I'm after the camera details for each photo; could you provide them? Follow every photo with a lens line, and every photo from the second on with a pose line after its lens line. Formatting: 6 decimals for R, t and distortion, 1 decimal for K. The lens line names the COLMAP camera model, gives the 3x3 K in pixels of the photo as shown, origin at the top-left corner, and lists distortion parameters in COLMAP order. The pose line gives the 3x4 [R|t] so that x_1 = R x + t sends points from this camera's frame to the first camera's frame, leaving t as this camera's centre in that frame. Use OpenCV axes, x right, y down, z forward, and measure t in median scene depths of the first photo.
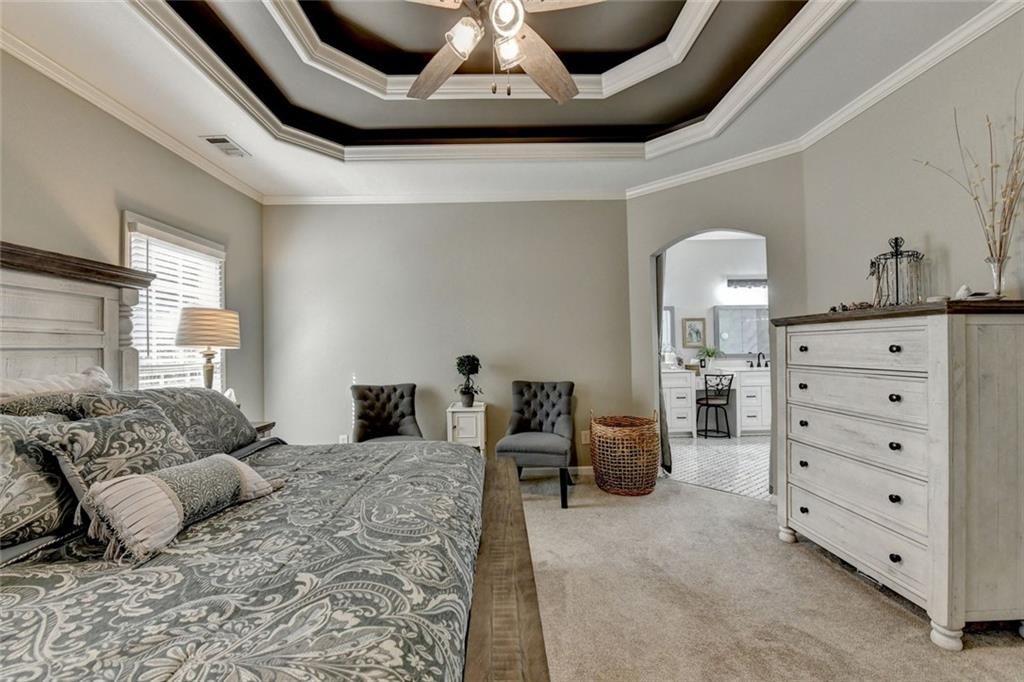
lens RADIAL K [[424.0, 0, 509.6], [0, 424.0, 344.0], [0, 0, 1]] dist [-0.007136, -0.003596]
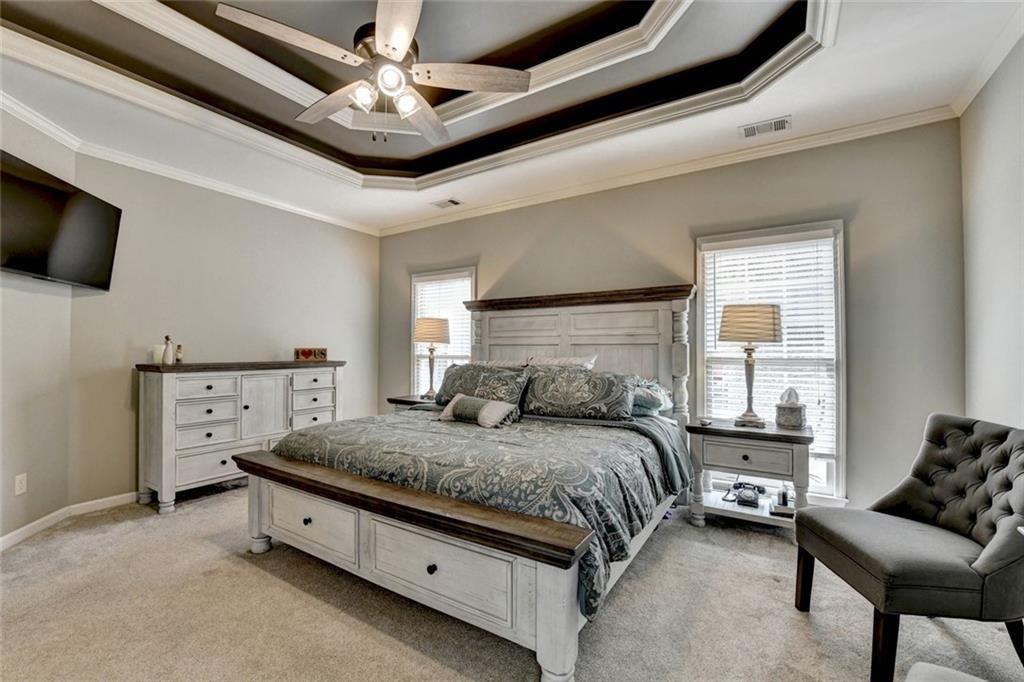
lens RADIAL K [[424.0, 0, 506.9], [0, 424.0, 344.9], [0, 0, 1]] dist [-0.007136, -0.003596]
pose [[-0.558996, 0.005343, -0.829153, 0.371188], [0.014756, 0.999885, -0.003505, 0.008086], [0.829039, -0.014194, -0.559010, 0.907393]]
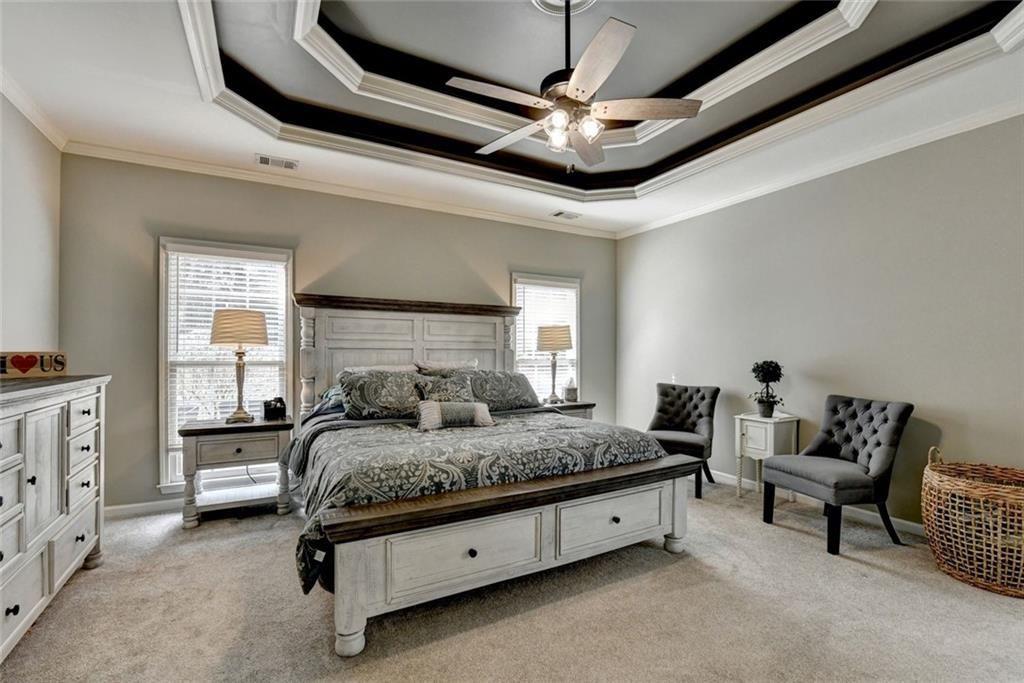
lens RADIAL K [[441.5, 0, 488.5], [0, 441.5, 356.7], [0, 0, 1]] dist [-0.012421, -0.001138]
pose [[0.446321, 0.027192, -0.894460, 0.539298], [-0.003824, 0.999587, 0.028479, -0.008568], [0.894865, -0.009290, 0.446241, 0.044772]]
